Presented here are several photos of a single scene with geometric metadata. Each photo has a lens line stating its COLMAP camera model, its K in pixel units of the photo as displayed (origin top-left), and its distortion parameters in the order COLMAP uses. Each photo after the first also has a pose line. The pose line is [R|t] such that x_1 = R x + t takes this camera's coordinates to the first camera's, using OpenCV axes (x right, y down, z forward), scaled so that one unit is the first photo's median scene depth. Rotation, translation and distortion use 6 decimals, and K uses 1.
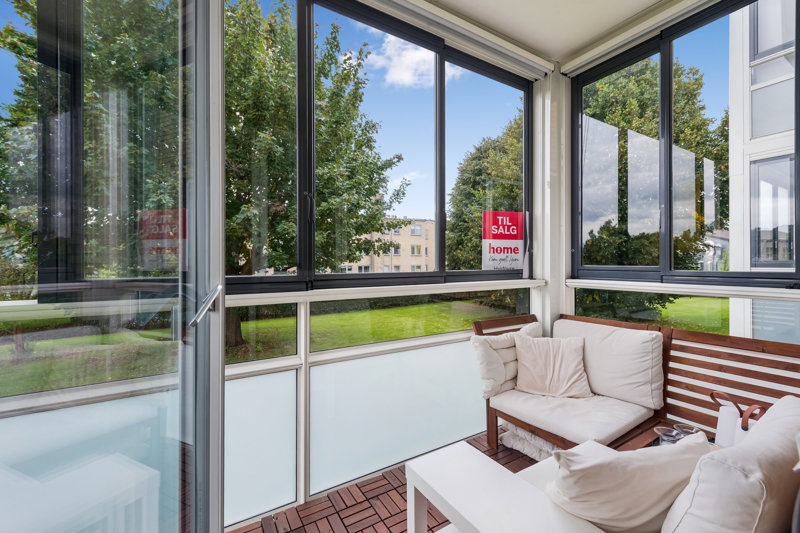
lens RADIAL K [[344.6, 0, 397.1], [0, 344.6, 265.4], [0, 0, 1]] dist [0.002929, 0.000130]
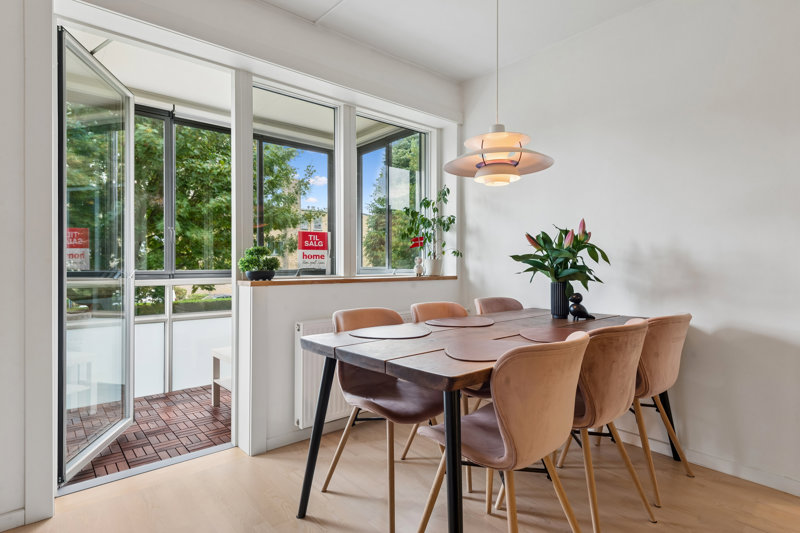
lens RADIAL K [[423.7, 0, 402.6], [0, 423.7, 266.1], [0, 0, 1]] dist [0.004933, -0.000068]
pose [[0.982979, 0.001531, 0.183709, 0.353465], [-0.001058, 0.999996, -0.002671, 0.003316], [-0.183712, 0.002431, 0.982977, -0.955015]]
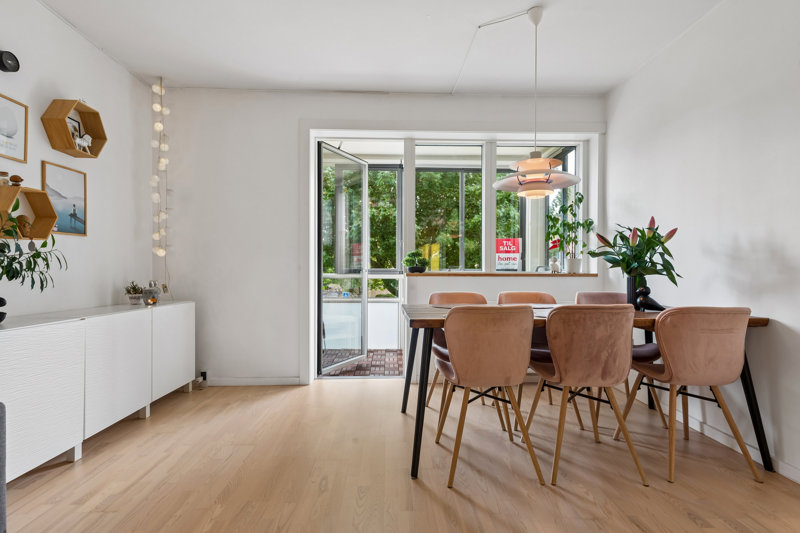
lens RADIAL K [[393.0, 0, 397.6], [0, 393.0, 270.7], [0, 0, 1]] dist [0.010597, -0.001853]
pose [[0.884124, 0.006396, -0.467208, 0.788139], [-0.007652, 0.999970, -0.000790, 0.026462], [0.467190, 0.004273, 0.884147, -1.187356]]
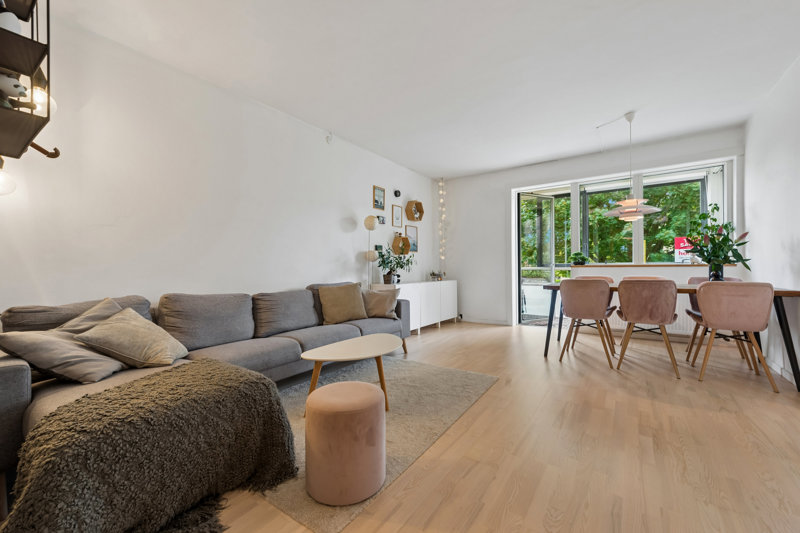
lens RADIAL K [[322.4, 0, 399.7], [0, 322.4, 270.2], [0, 0, 1]] dist [0.009508, -0.000531]
pose [[0.414150, 0.007362, -0.910179, 1.455634], [0.002741, 0.999953, 0.009335, 0.040133], [0.910204, -0.006361, 0.414110, -1.632018]]
